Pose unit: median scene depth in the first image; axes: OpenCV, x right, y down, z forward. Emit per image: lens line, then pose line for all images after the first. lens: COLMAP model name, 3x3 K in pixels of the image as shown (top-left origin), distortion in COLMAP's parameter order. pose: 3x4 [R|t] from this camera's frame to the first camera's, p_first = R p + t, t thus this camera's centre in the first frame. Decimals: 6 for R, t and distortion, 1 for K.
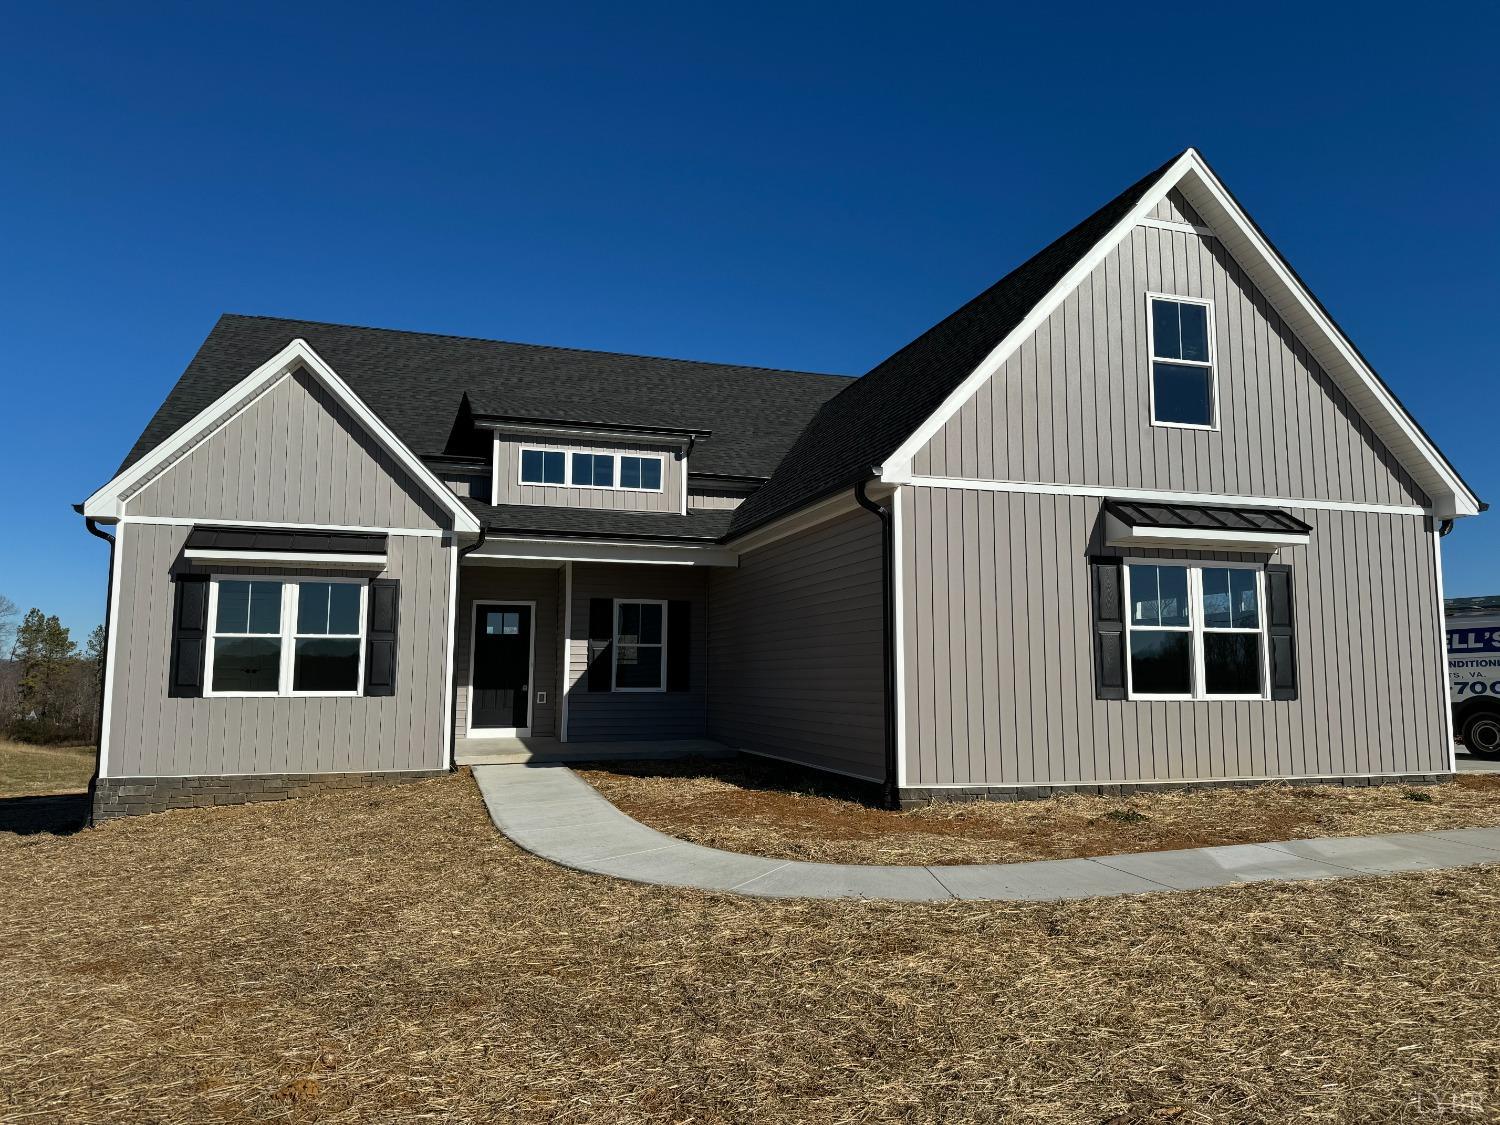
lens RADIAL K [[1041.8, 0, 759.0], [0, 1041.8, 561.6], [0, 0, 1]] dist [0.035639, -0.028808]
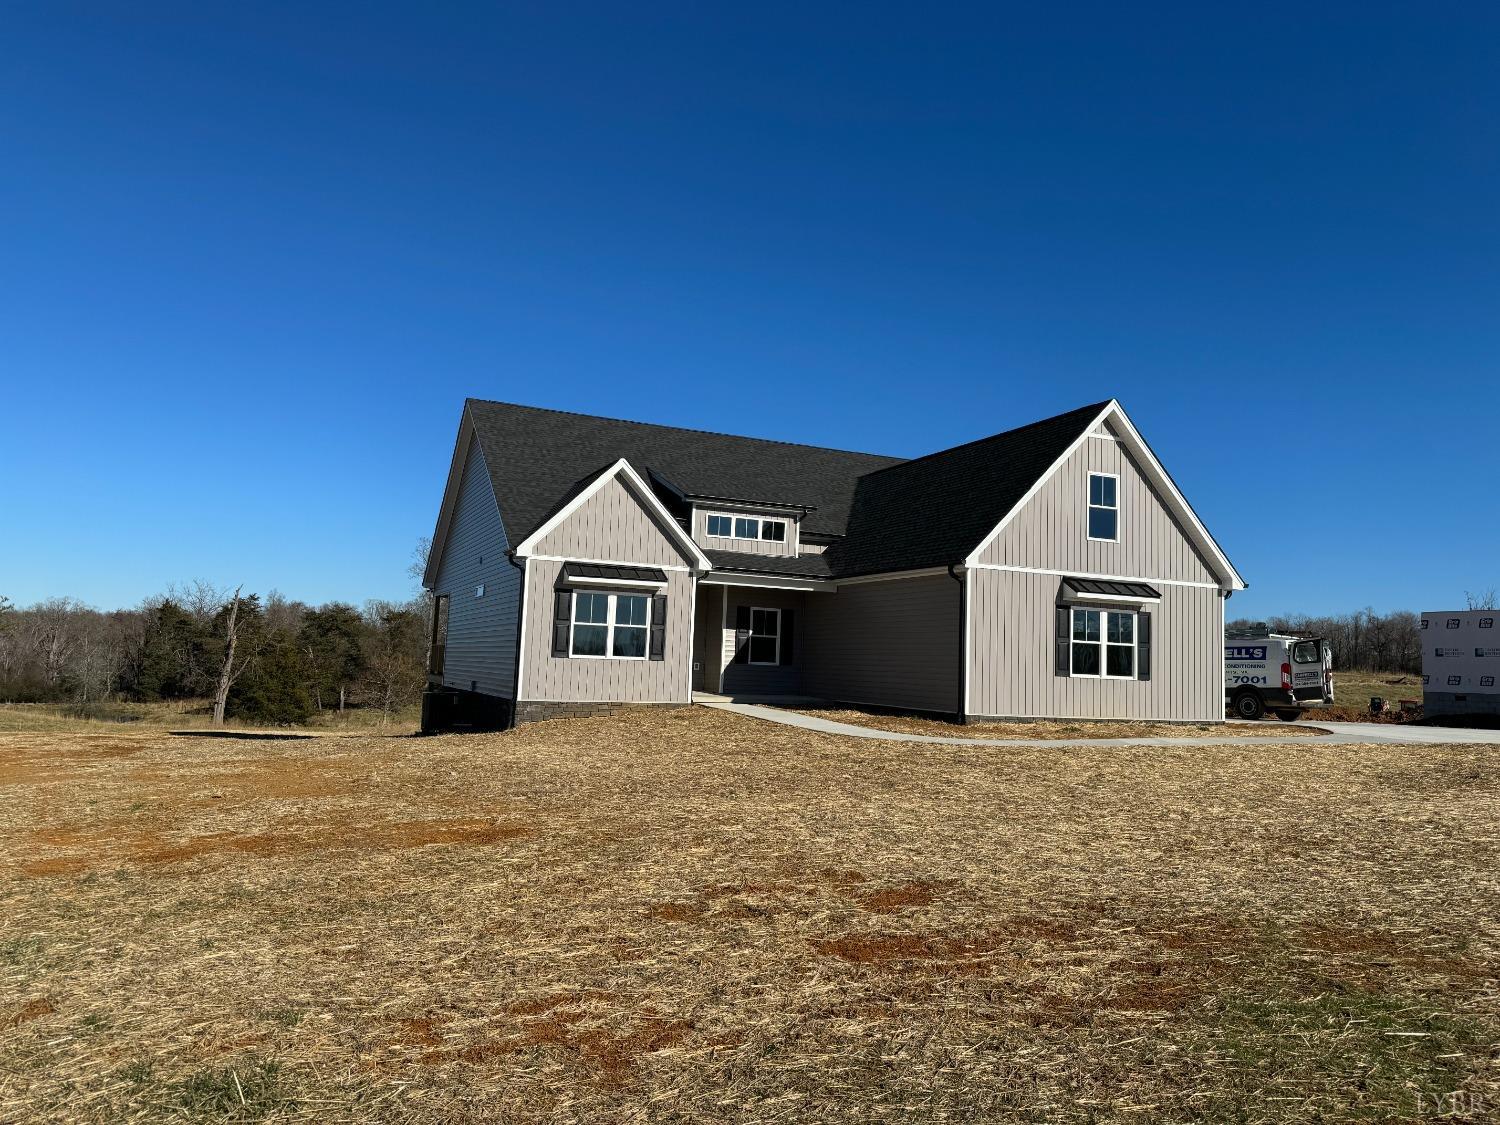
lens RADIAL K [[1055.8, 0, 749.4], [0, 1055.8, 564.1], [0, 0, 1]] dist [0.075028, -0.001459]
pose [[0.992174, 0.047475, 0.115486, -0.450563], [-0.049987, 0.998570, 0.018948, -0.082883], [-0.114421, -0.024573, 0.993128, -0.854069]]
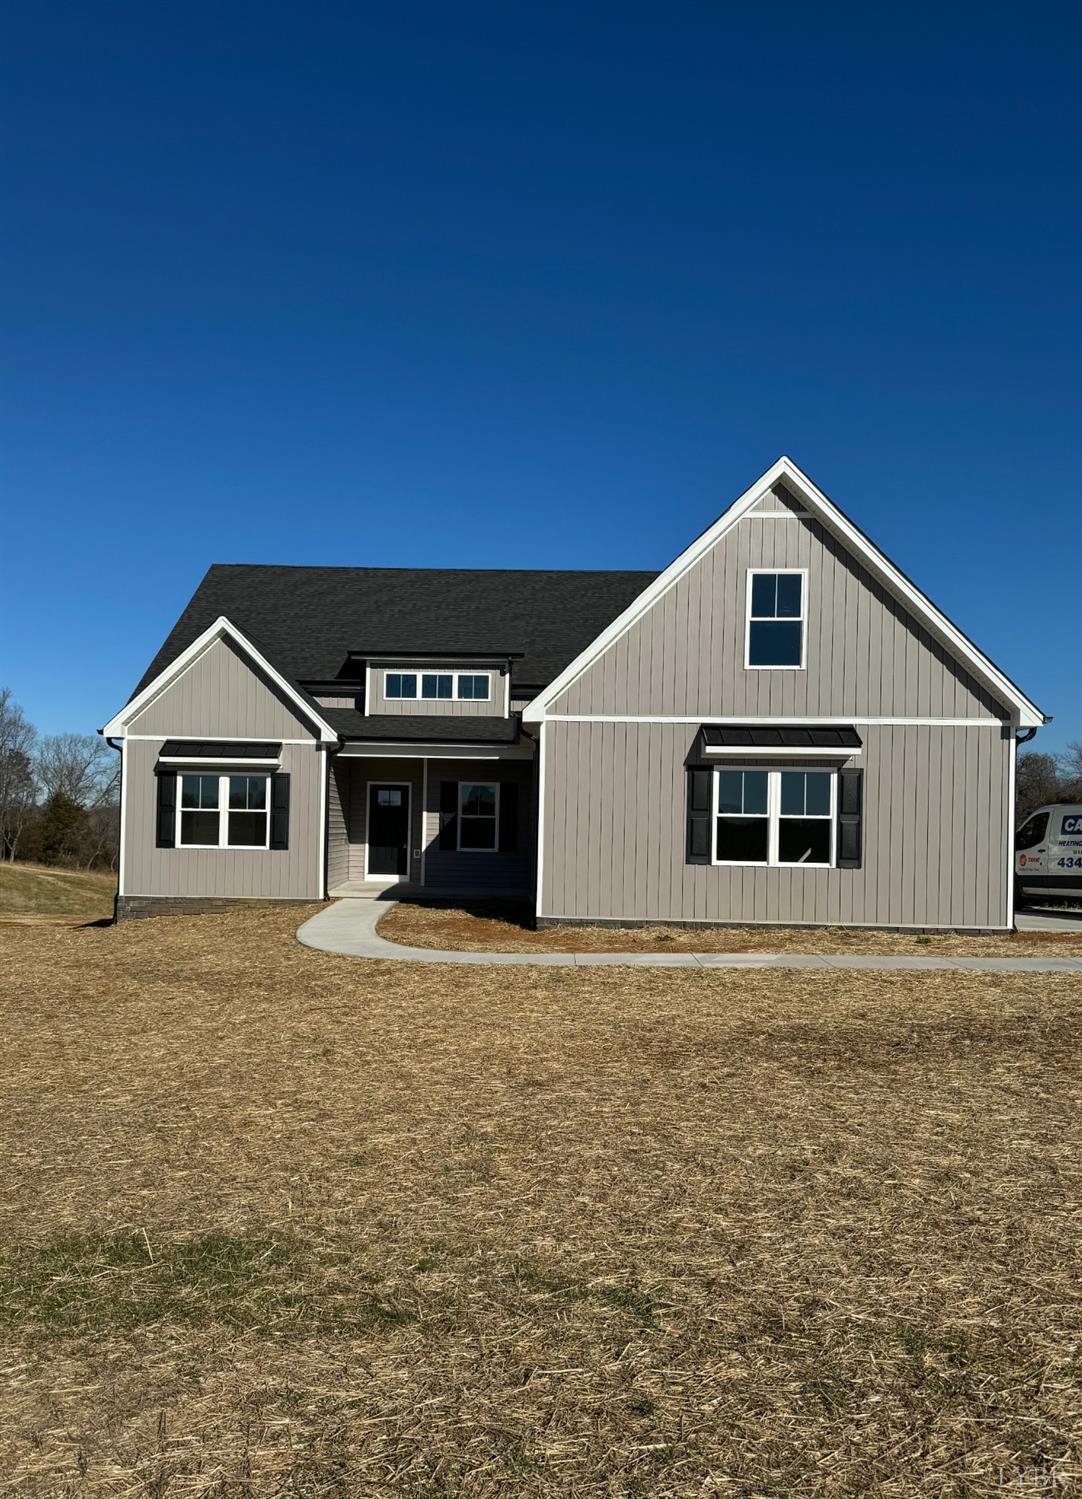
lens RADIAL K [[1169.1, 0, 489.1], [0, 1169.1, 808.0], [0, 0, 1]] dist [0.104319, 0.007088]
pose [[0.946241, 0.010910, -0.323278, 0.514788], [0.018807, 0.995885, 0.088657, -0.084109], [0.322915, -0.089971, 0.942142, -0.544351]]
